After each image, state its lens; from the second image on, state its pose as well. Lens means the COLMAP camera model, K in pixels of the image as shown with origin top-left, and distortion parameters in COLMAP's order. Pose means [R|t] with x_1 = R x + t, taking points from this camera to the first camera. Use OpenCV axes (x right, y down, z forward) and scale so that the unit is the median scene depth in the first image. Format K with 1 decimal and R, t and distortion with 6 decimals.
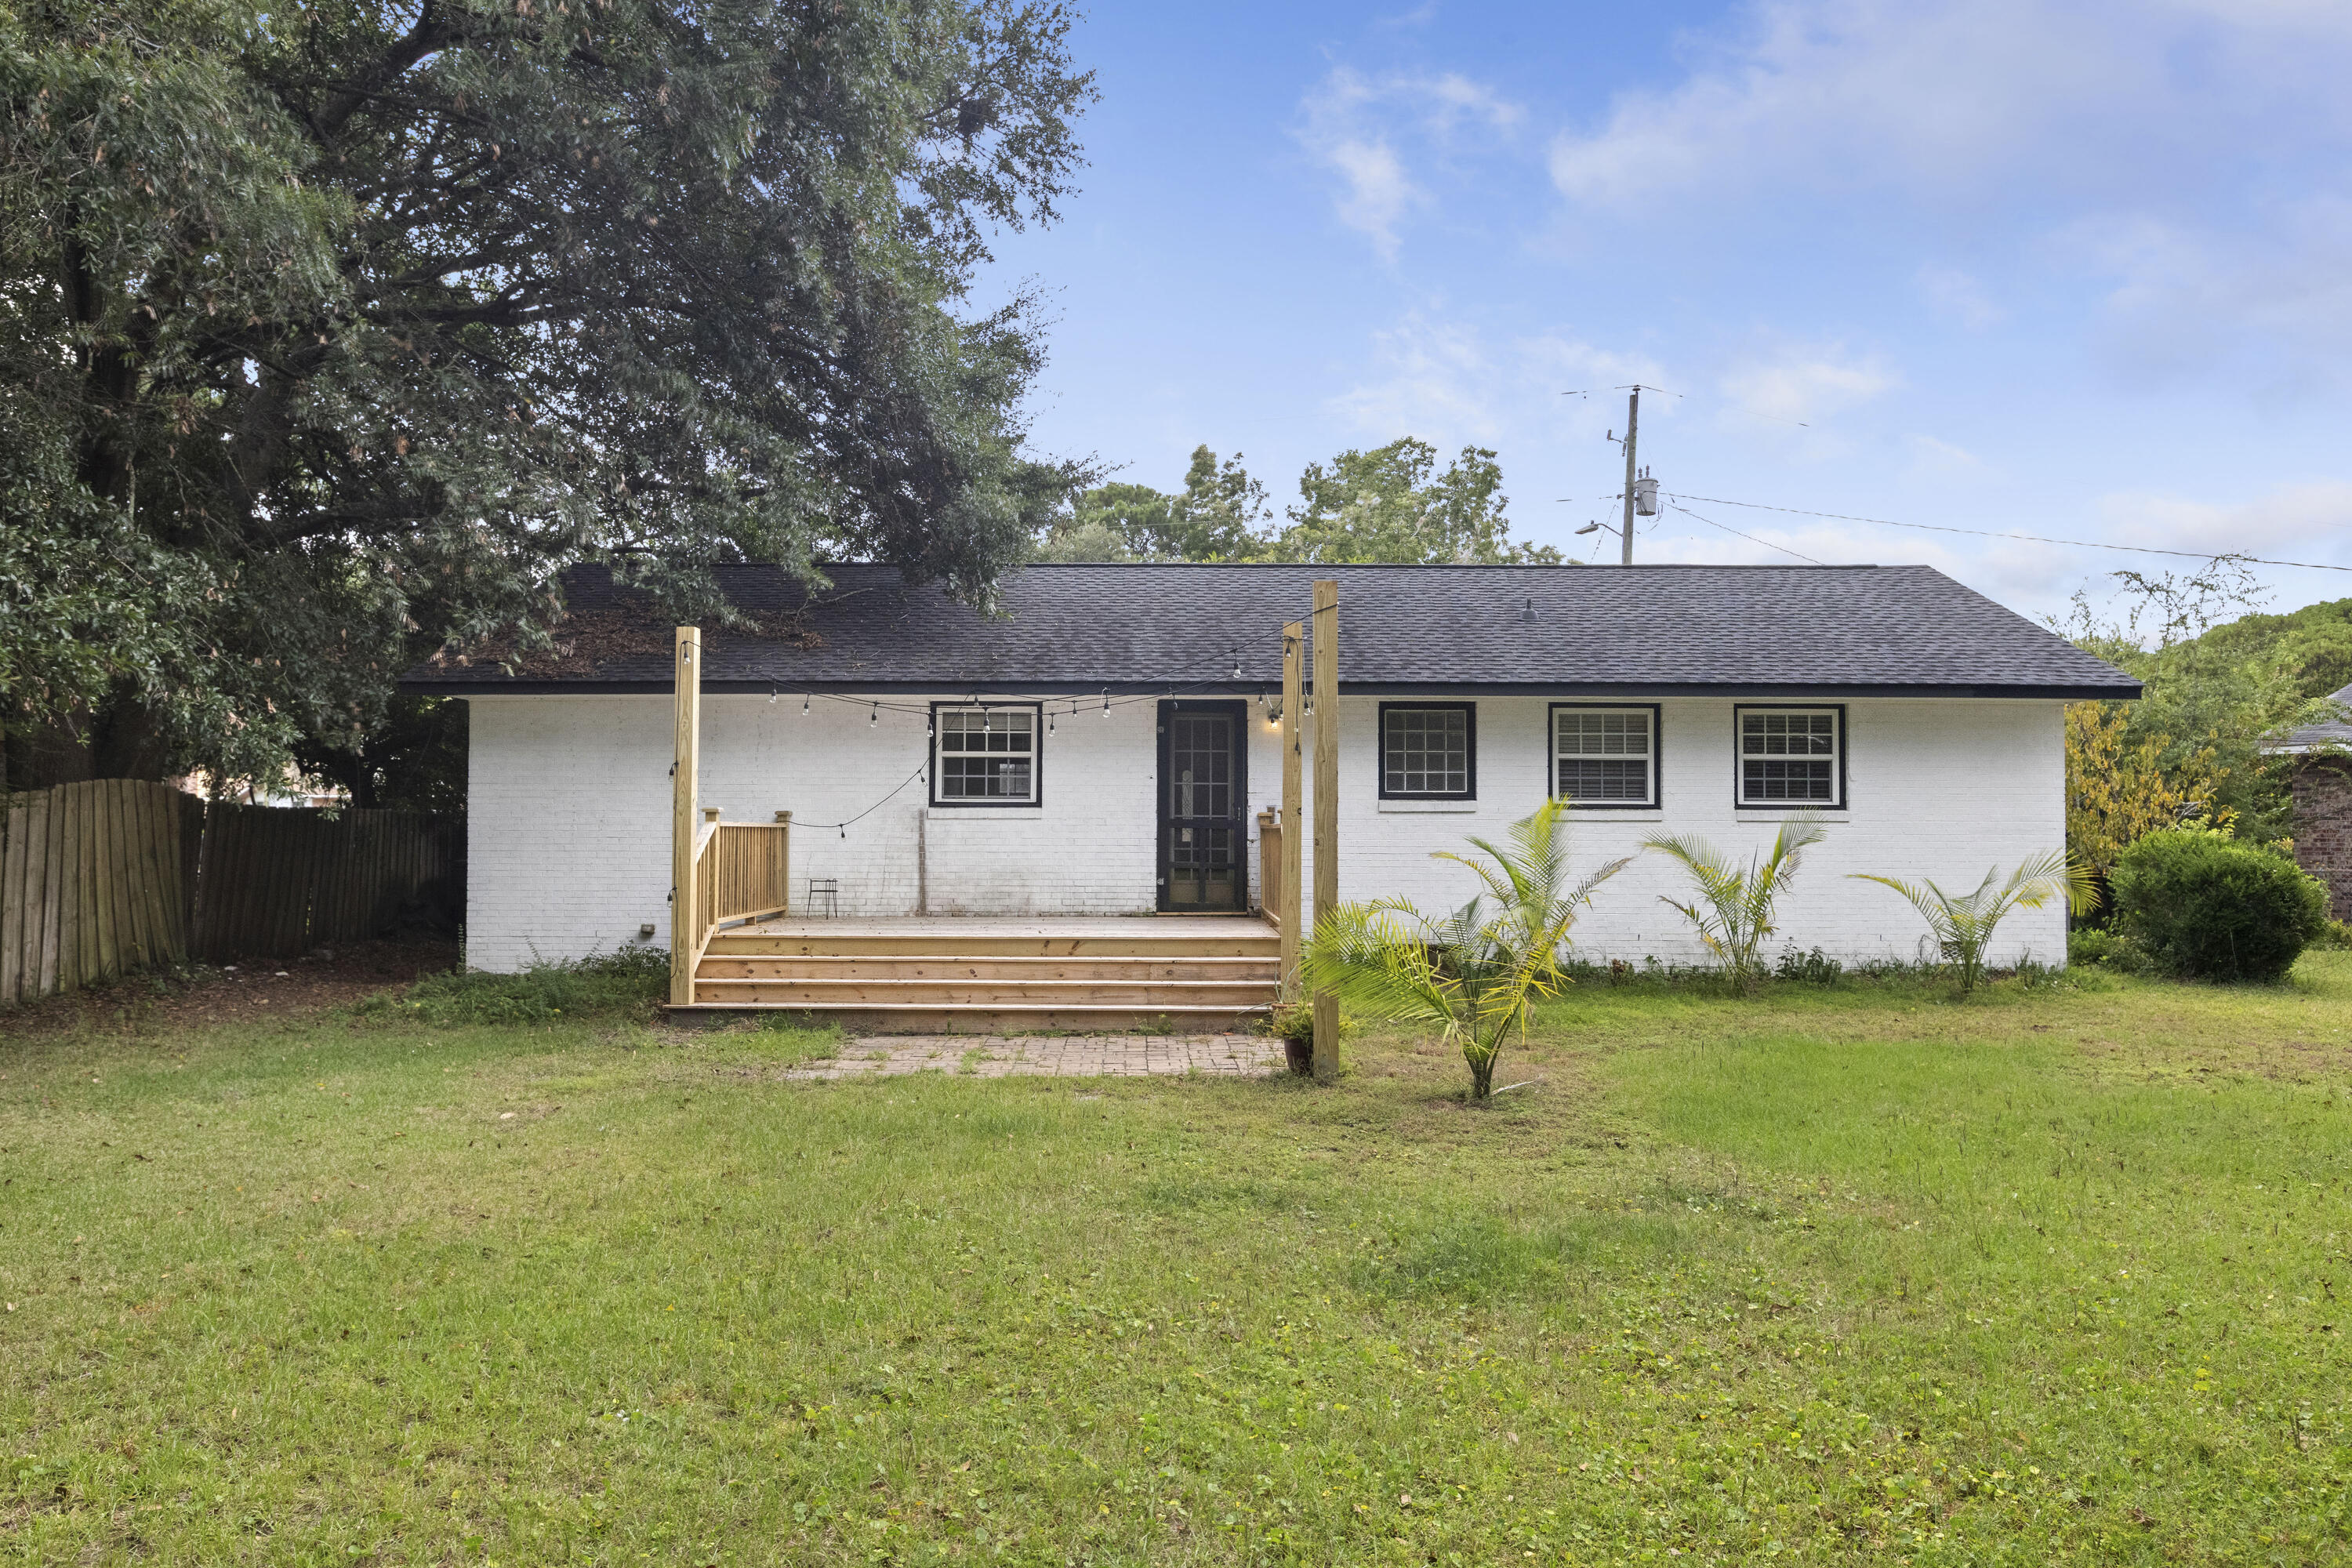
lens RADIAL K [[1589.0, 0, 1176.0], [0, 1589.0, 784.0], [0, 0, 1]] dist [0.006719, 0.001812]
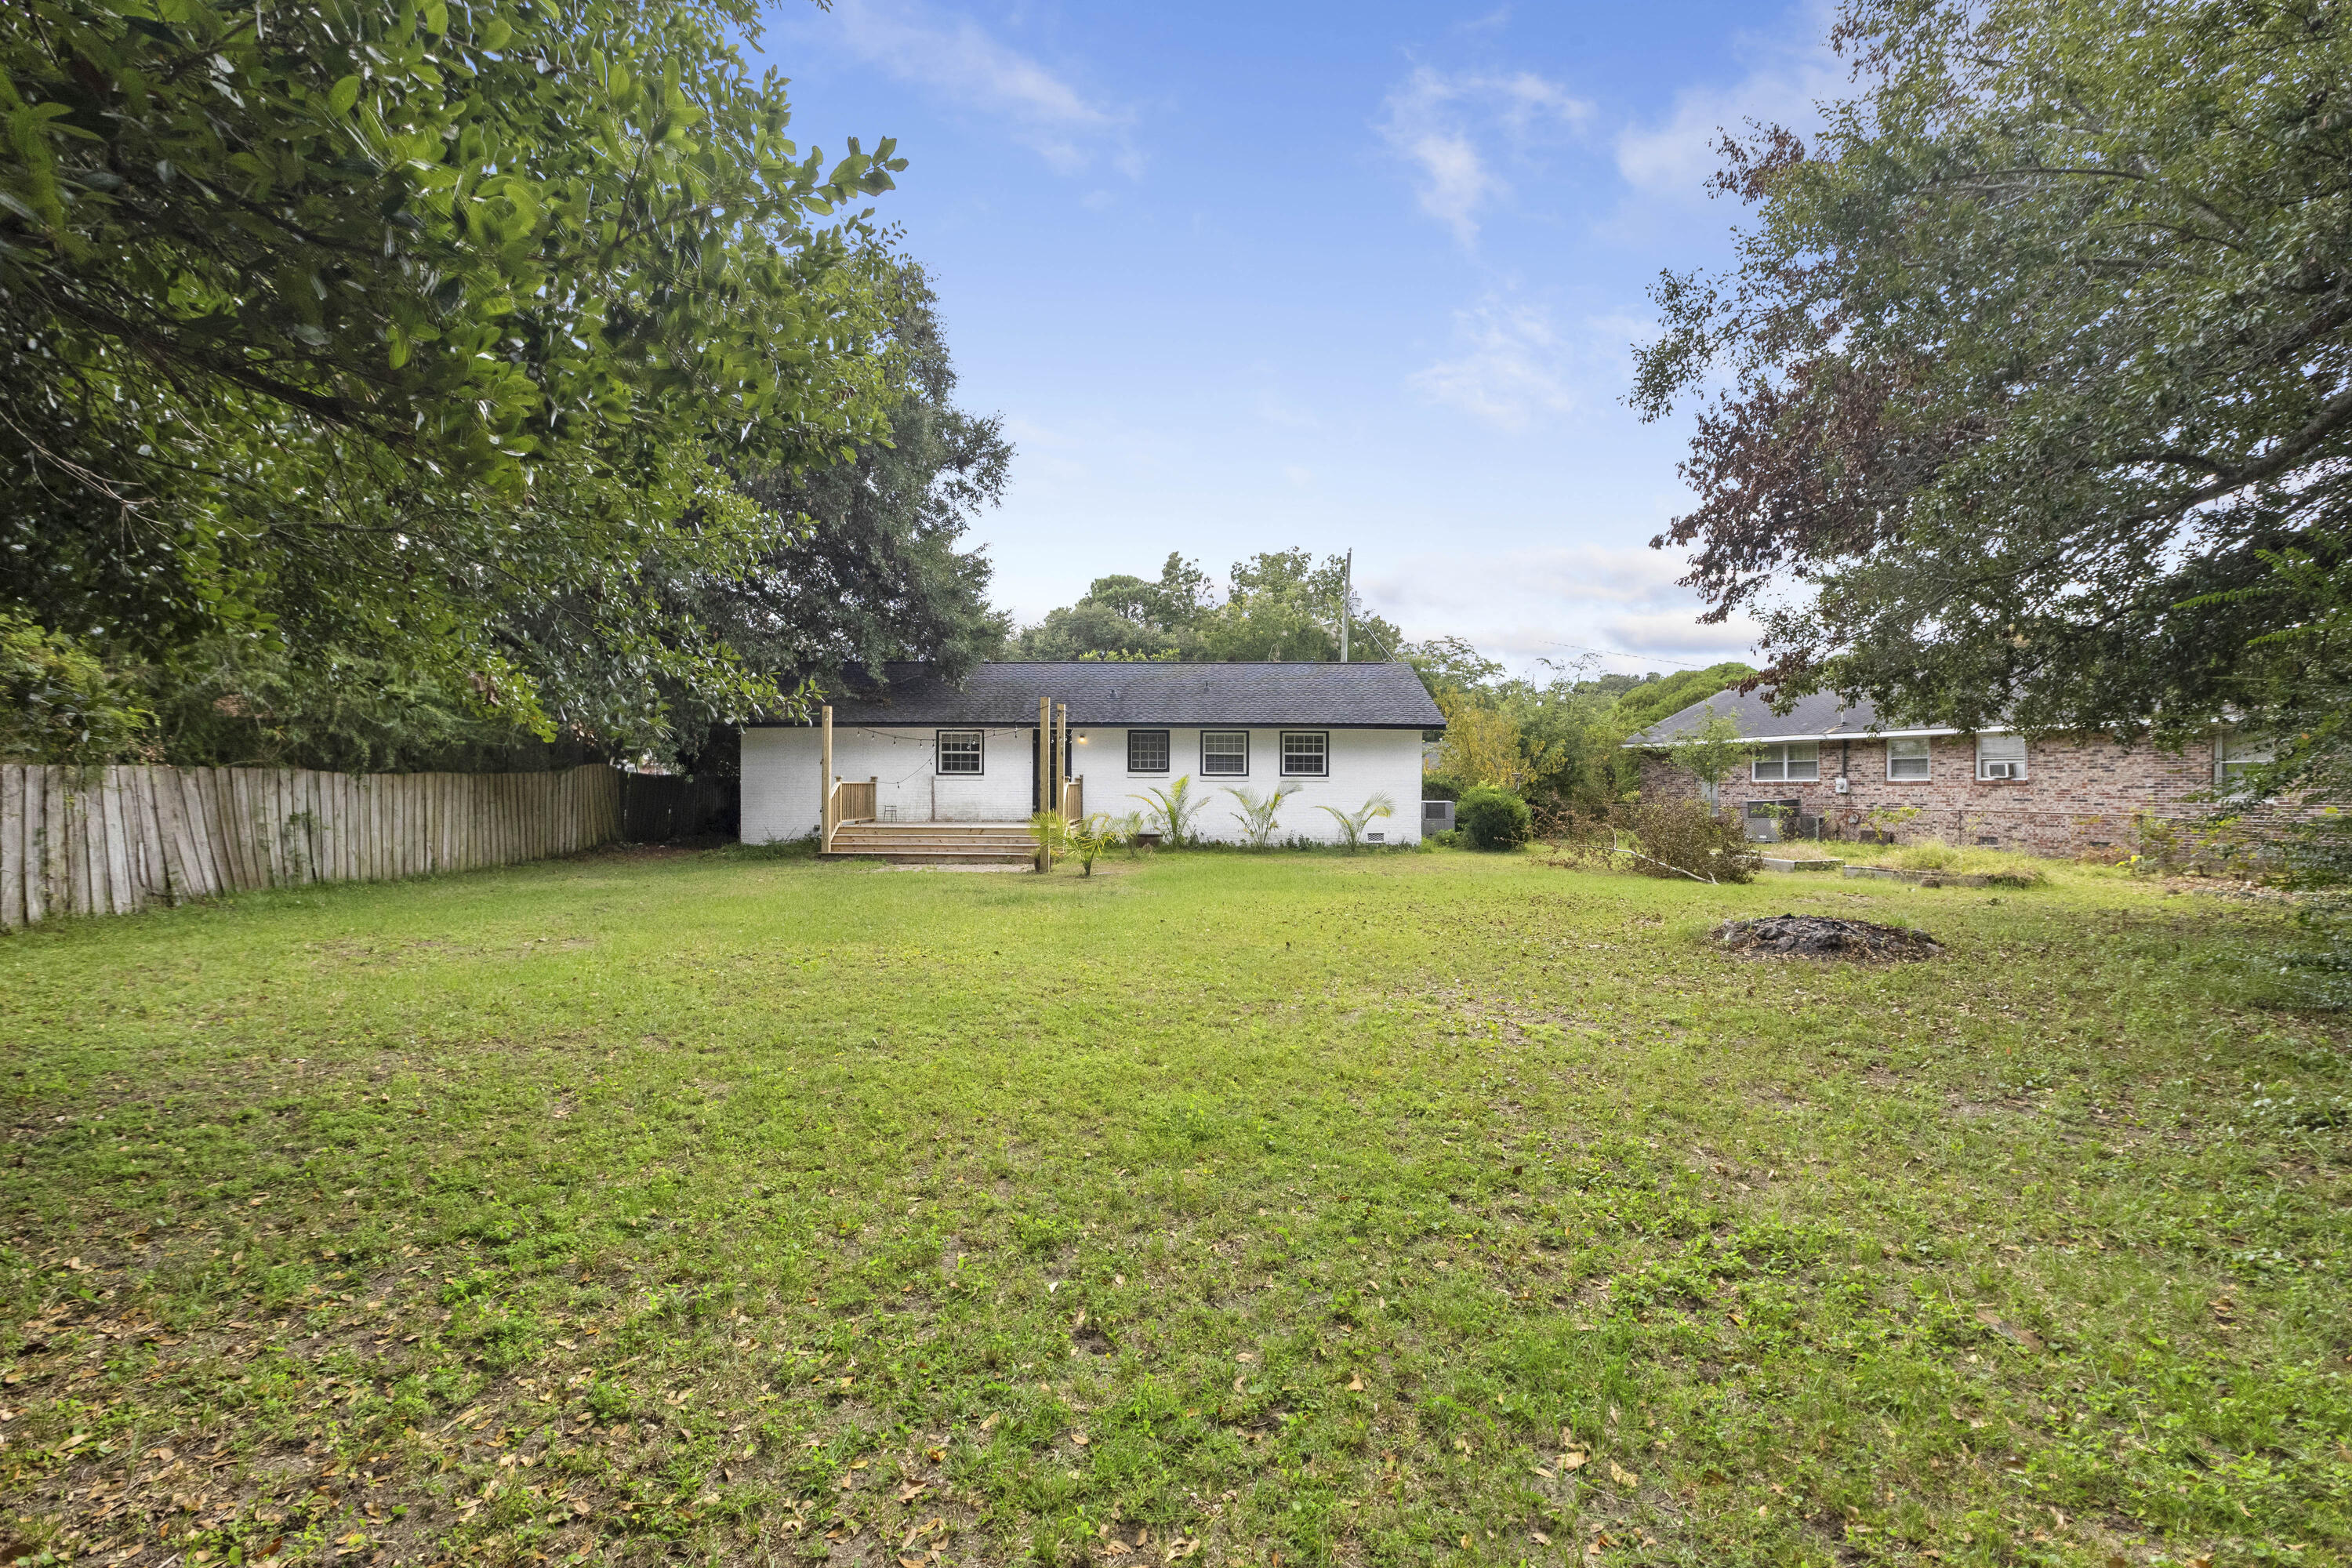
lens RADIAL K [[1078.7, 0, 1176.0], [0, 1078.7, 784.0], [0, 0, 1]] dist [-0.001490, 0.000026]
pose [[0.999698, 0.001030, -0.024563, 0.234873], [-0.000363, 0.999632, 0.027132, -0.015408], [0.024582, -0.027114, 0.999330, -0.571321]]
